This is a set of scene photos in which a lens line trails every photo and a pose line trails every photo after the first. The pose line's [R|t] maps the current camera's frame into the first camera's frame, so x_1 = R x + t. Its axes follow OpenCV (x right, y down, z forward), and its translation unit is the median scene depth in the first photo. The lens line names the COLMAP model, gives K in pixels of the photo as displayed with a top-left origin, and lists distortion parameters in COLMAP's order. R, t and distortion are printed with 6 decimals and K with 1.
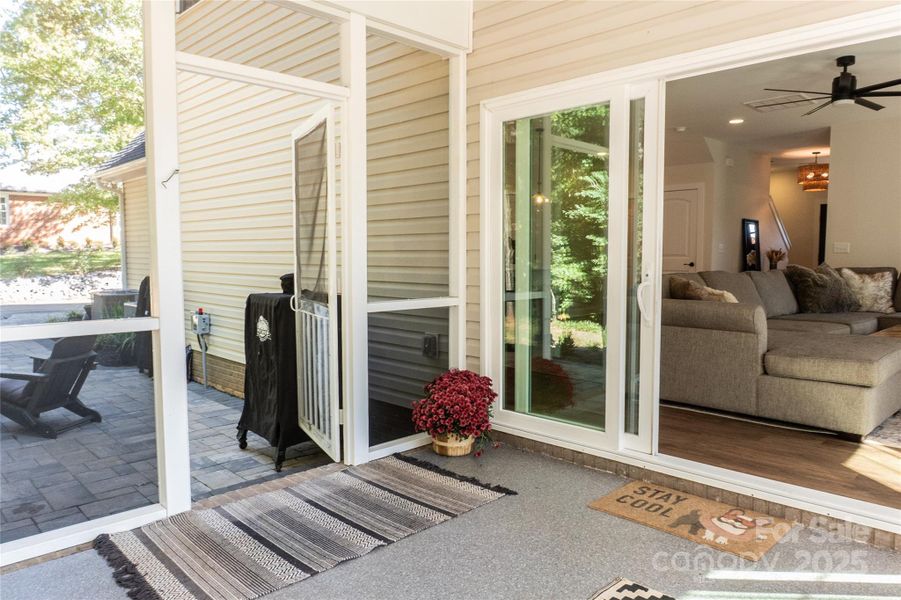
lens RADIAL K [[624.6, 0, 450.7], [0, 624.6, 299.3], [0, 0, 1]] dist [-0.014244, 0.006321]
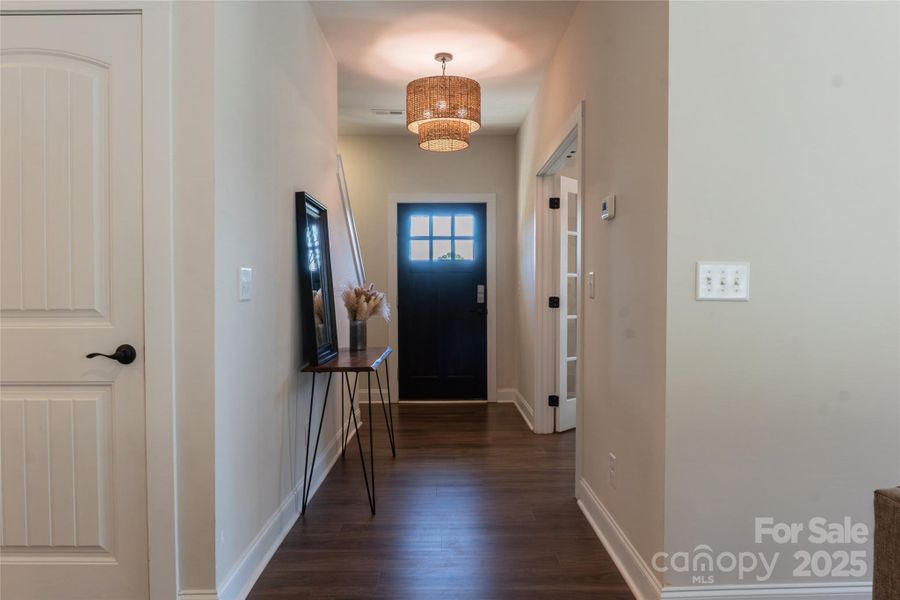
lens RADIAL K [[623.9, 0, 449.5], [0, 623.9, 301.0], [0, 0, 1]] dist [-0.014244, 0.006321]
pose [[0.695763, -0.011174, 0.718184, 0.306059], [0.052587, 0.997988, -0.035418, -0.060179], [-0.716344, 0.062410, 0.694951, 0.757067]]
